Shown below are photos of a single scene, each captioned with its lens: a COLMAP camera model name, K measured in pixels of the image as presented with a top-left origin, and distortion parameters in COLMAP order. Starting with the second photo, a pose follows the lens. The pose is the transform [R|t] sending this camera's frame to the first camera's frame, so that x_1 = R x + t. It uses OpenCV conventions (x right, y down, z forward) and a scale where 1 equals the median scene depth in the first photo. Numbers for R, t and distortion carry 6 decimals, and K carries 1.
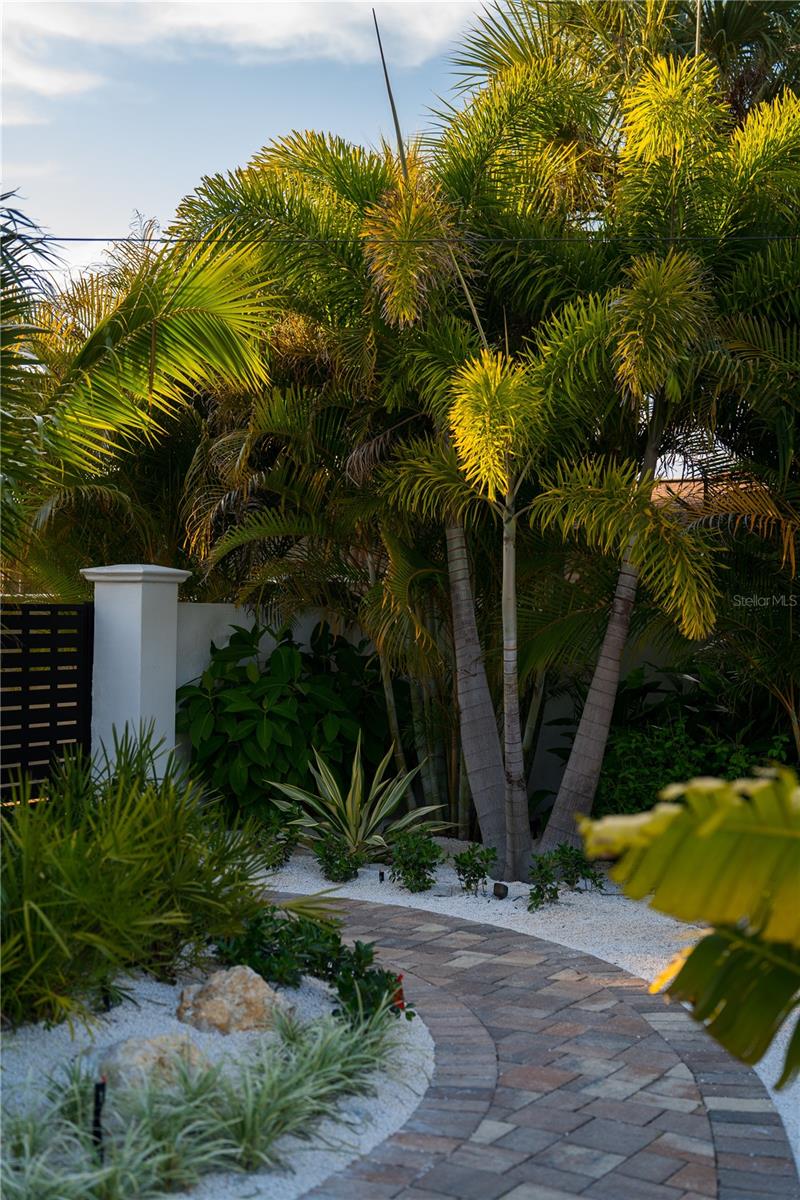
lens RADIAL K [[1717.4, 0, 400.0], [0, 1717.4, 600.0], [0, 0, 1]] dist [-0.096389, 0.753058]
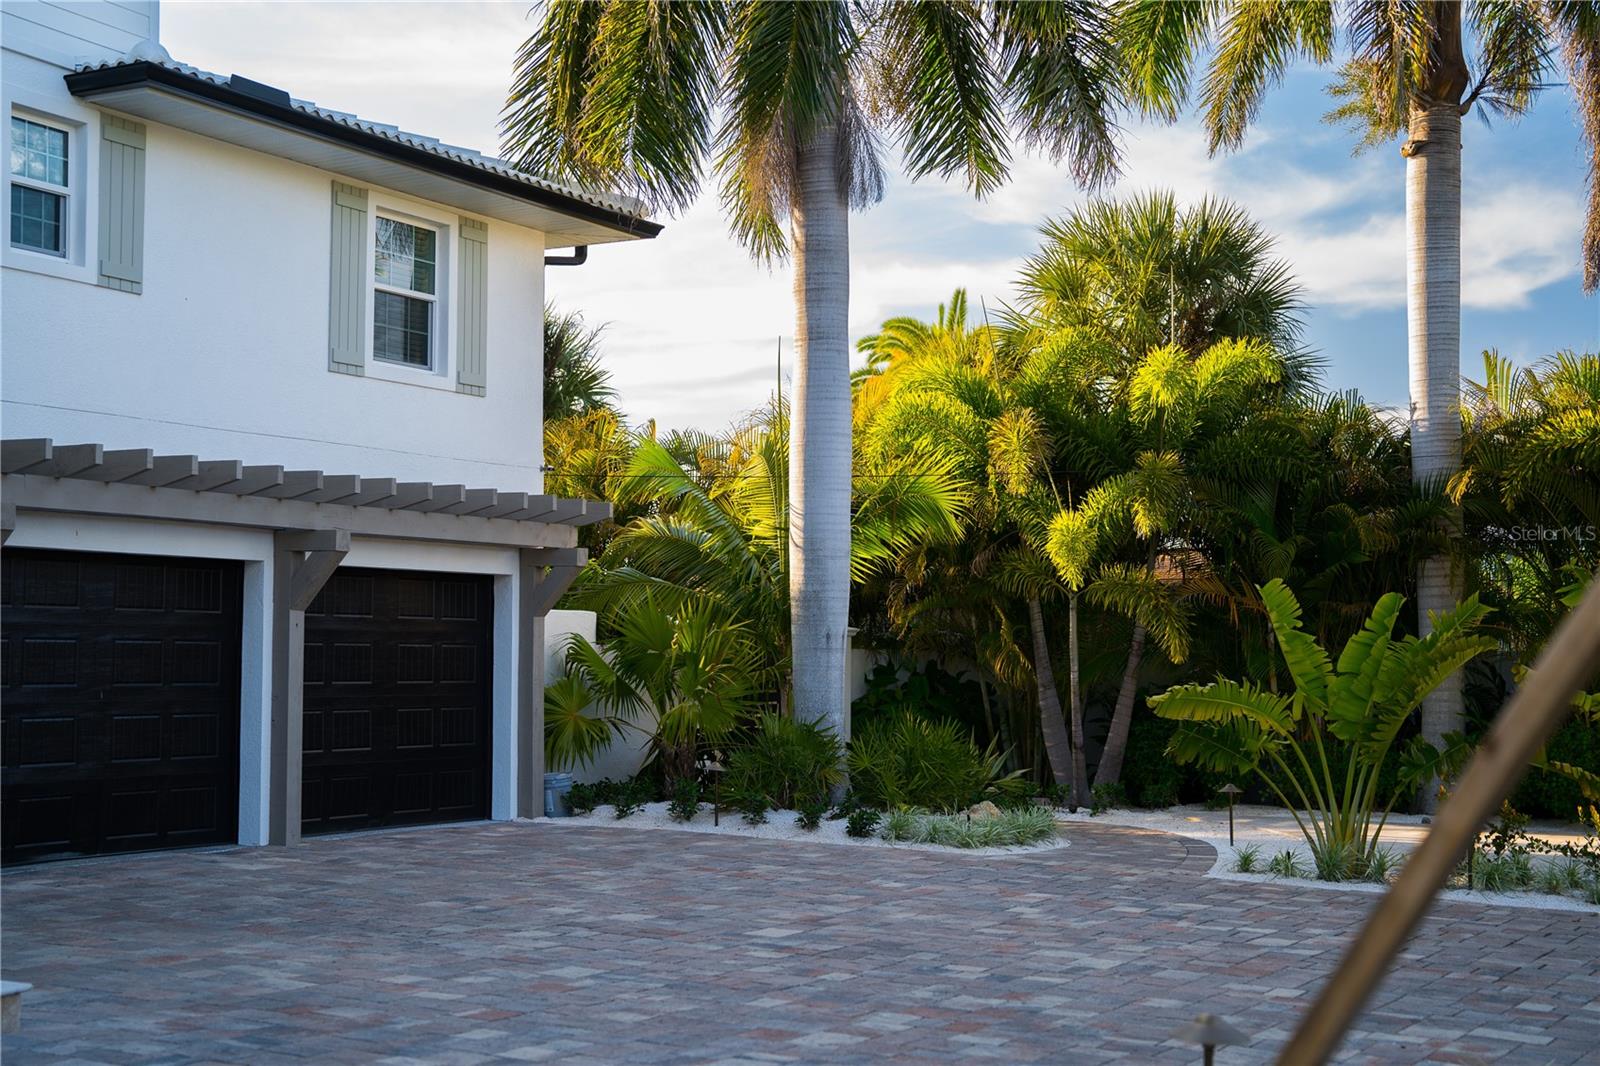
lens RADIAL K [[2289.9, 0, 800.0], [0, 2289.9, 533.0], [0, 0, 1]] dist [-0.096389, 0.753058]
pose [[0.999946, -0.010308, 0.001359, -0.202580], [0.010367, 0.998456, -0.054573, 0.011051], [-0.000795, 0.054584, 0.998509, -1.246918]]
